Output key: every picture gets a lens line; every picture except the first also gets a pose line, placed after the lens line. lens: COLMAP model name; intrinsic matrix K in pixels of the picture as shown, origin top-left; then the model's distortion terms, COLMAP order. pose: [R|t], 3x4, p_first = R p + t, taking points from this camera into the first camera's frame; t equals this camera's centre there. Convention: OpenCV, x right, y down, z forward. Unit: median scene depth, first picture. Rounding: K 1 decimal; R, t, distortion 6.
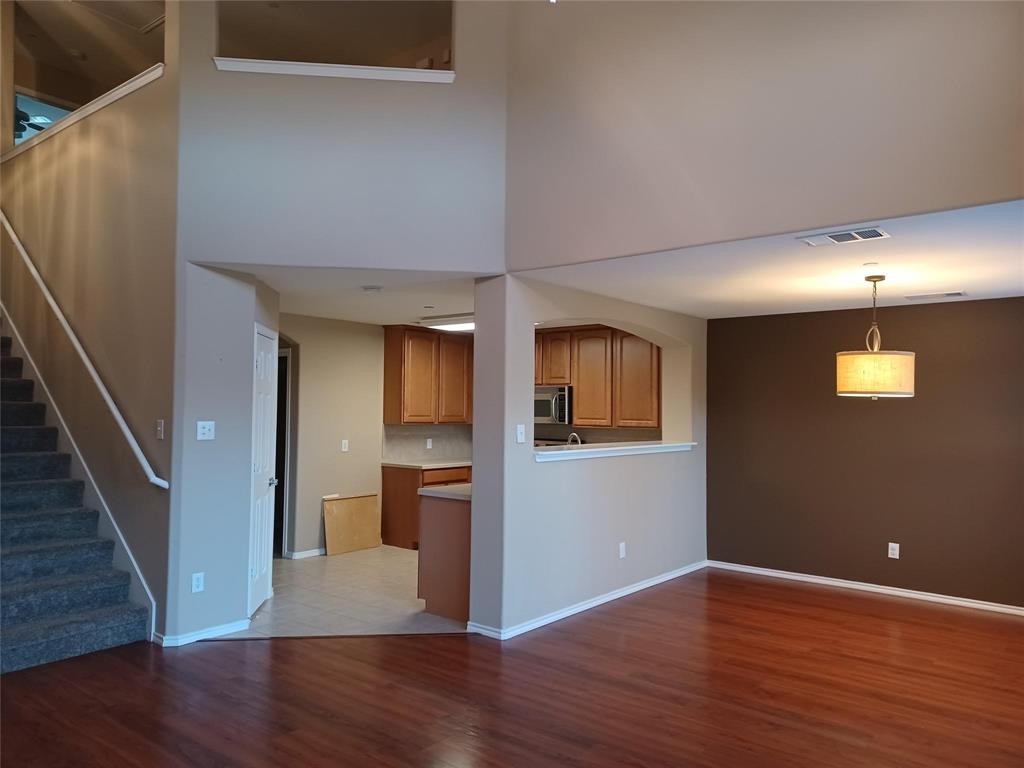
lens RADIAL K [[733.4, 0, 515.0], [0, 733.4, 389.3], [0, 0, 1]] dist [0.028607, -0.001673]
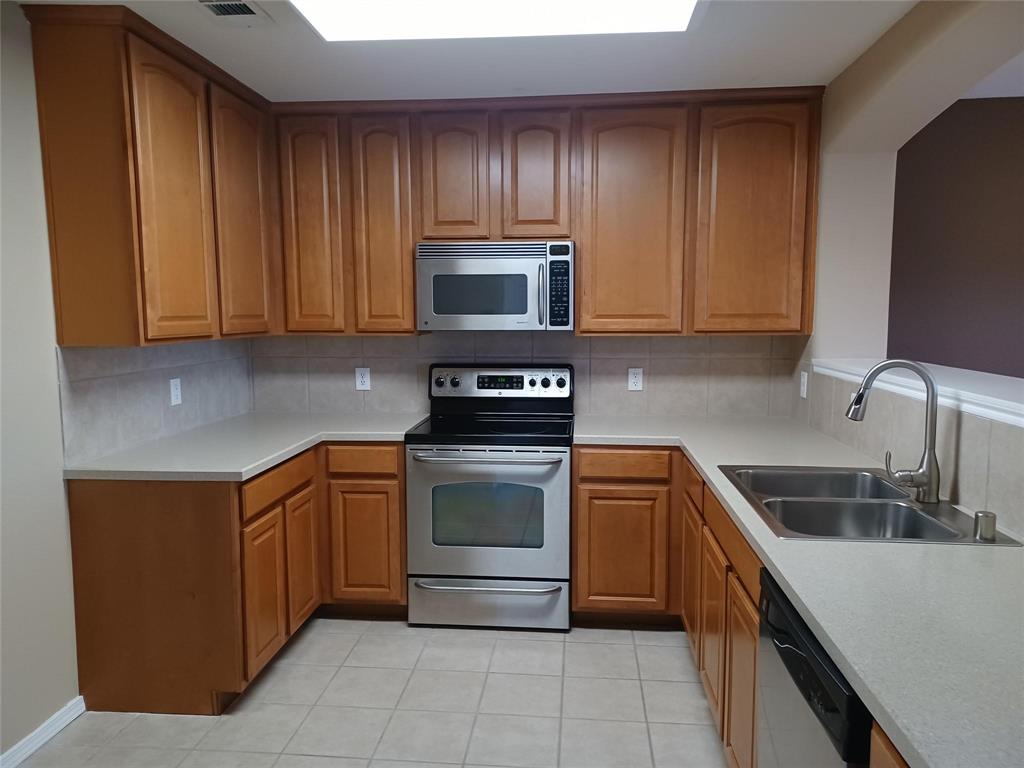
lens RADIAL K [[733.4, 0, 515.8], [0, 733.4, 390.2], [0, 0, 1]] dist [0.028607, -0.001673]
pose [[0.830195, -0.075893, 0.552283, -0.280495], [-0.002266, 0.990222, 0.139479, 0.030838], [-0.557468, -0.117047, 0.821906, 0.913200]]
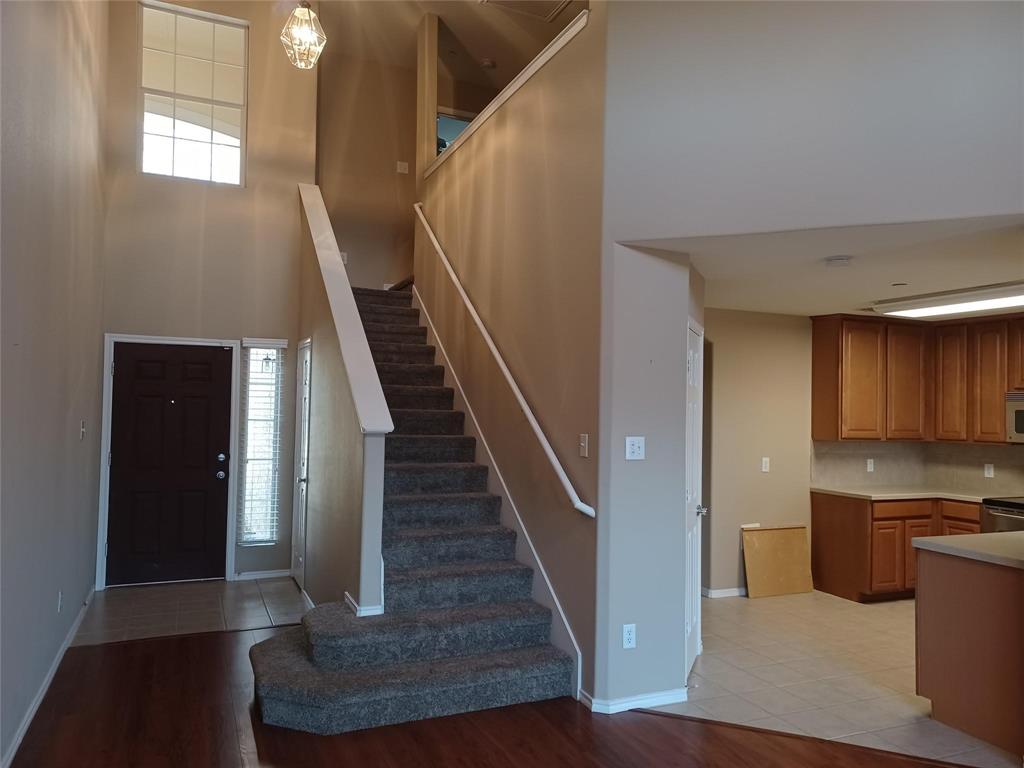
lens RADIAL K [[733.4, 0, 514.8], [0, 733.4, 387.9], [0, 0, 1]] dist [0.028607, -0.001673]
pose [[0.888043, -0.008407, -0.459683, -0.140118], [0.003448, 0.999926, -0.011626, -0.001317], [0.459747, 0.008740, 0.888007, 0.187349]]
